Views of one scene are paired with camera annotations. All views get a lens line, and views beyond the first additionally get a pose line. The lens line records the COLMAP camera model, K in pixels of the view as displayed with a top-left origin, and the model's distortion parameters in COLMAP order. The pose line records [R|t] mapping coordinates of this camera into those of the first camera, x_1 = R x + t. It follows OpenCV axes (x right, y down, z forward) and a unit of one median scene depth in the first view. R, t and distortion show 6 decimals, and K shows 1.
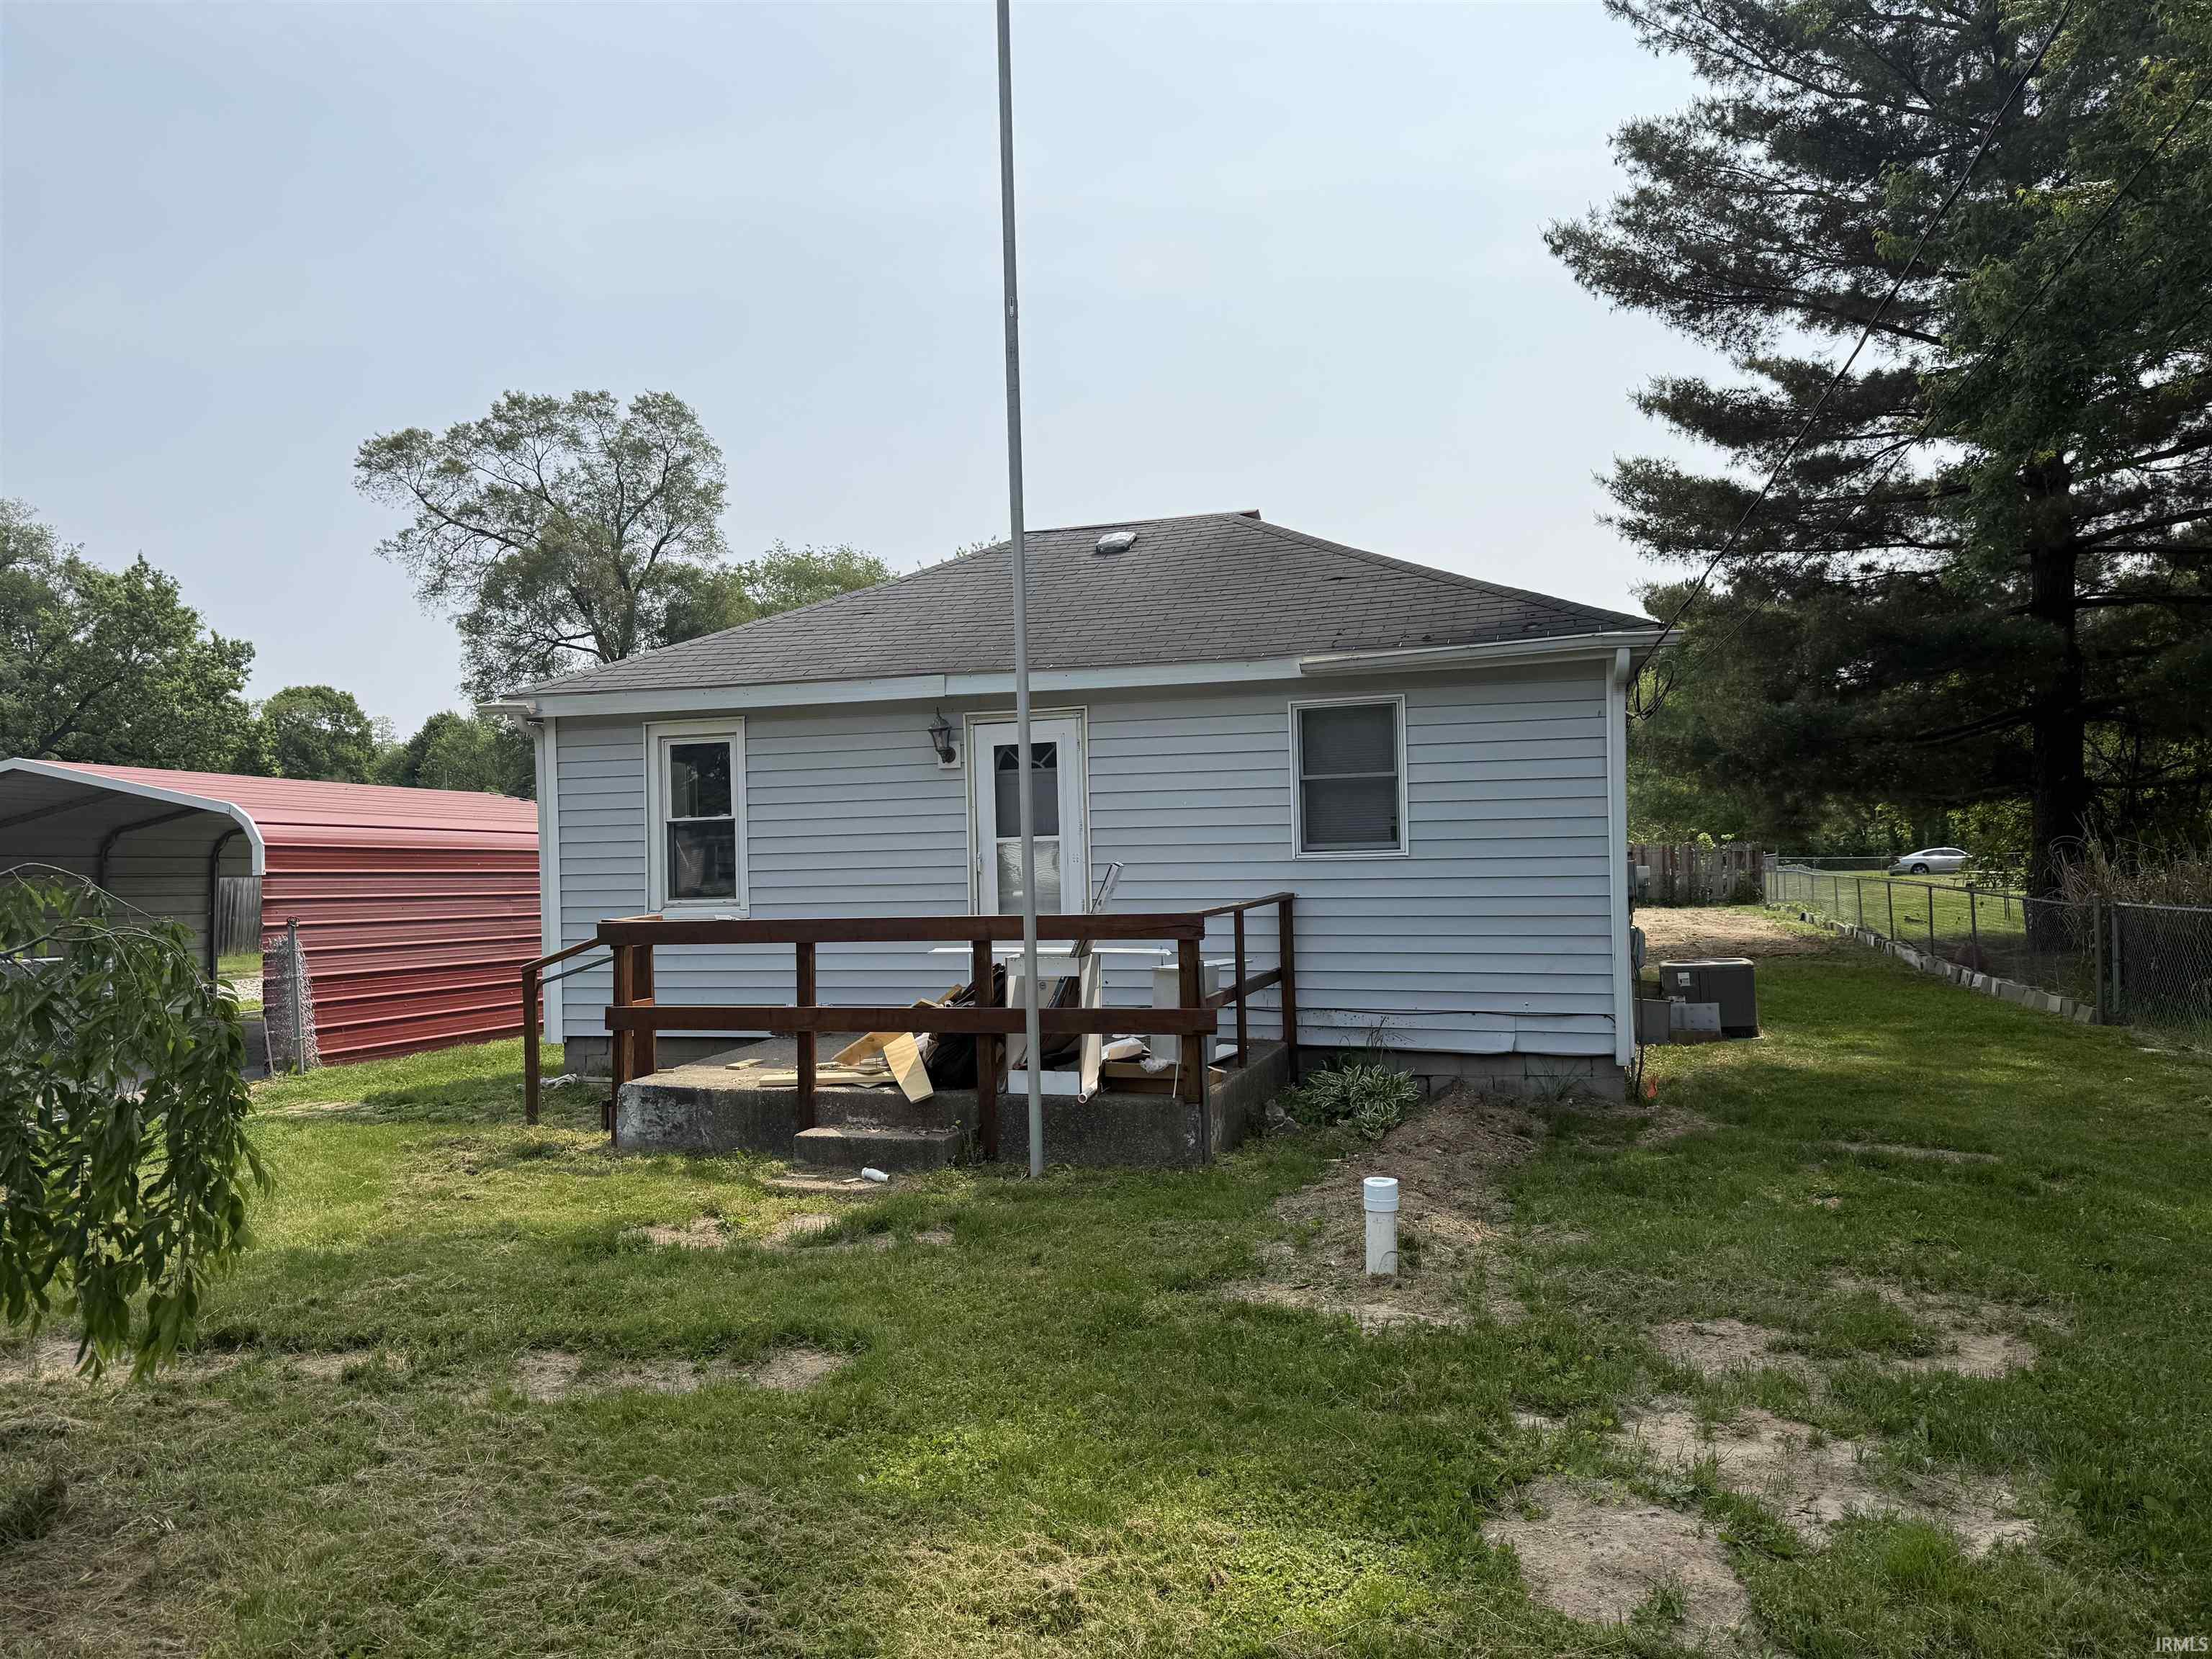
lens RADIAL K [[1582.3, 0, 1104.4], [0, 1582.3, 844.0], [0, 0, 1]] dist [0.047537, -0.033387]
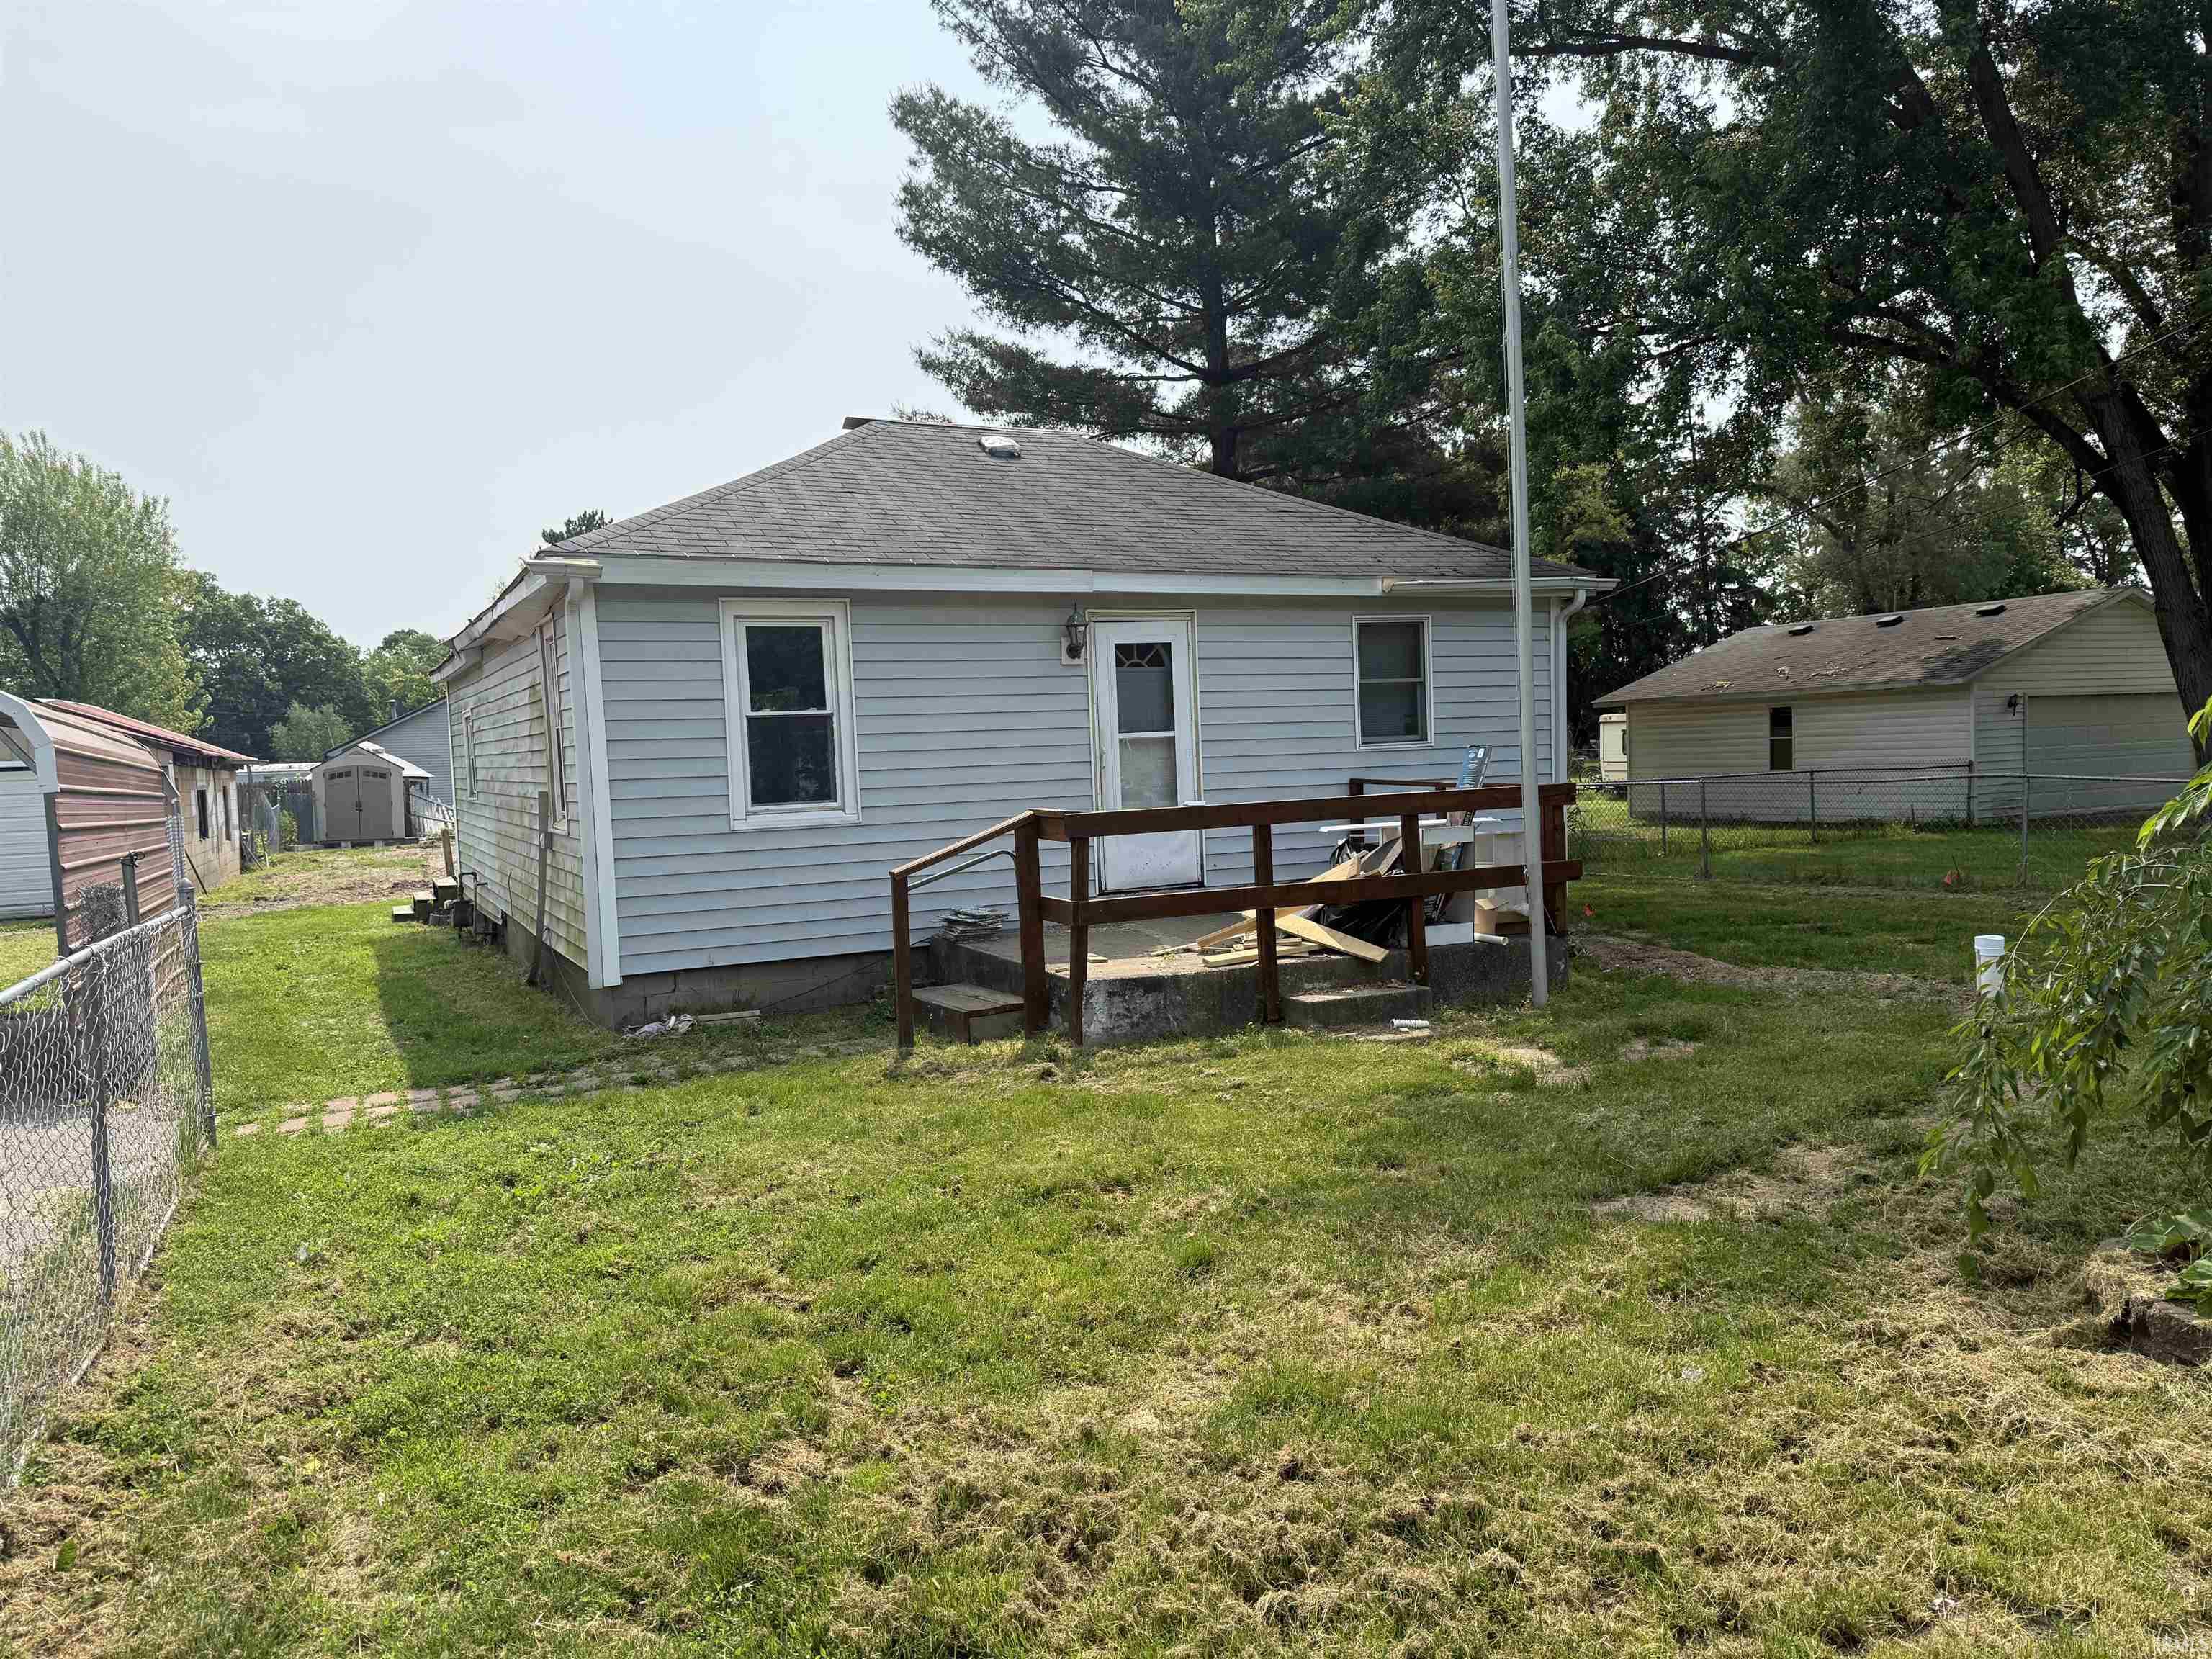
lens RADIAL K [[1582.3, 0, 1104.4], [0, 1582.3, 844.0], [0, 0, 1]] dist [0.047537, -0.033387]
pose [[0.738448, -0.043285, 0.672920, -0.783805], [0.015825, 0.998775, 0.046879, 0.019985], [-0.674125, -0.023968, 0.738228, 0.242619]]
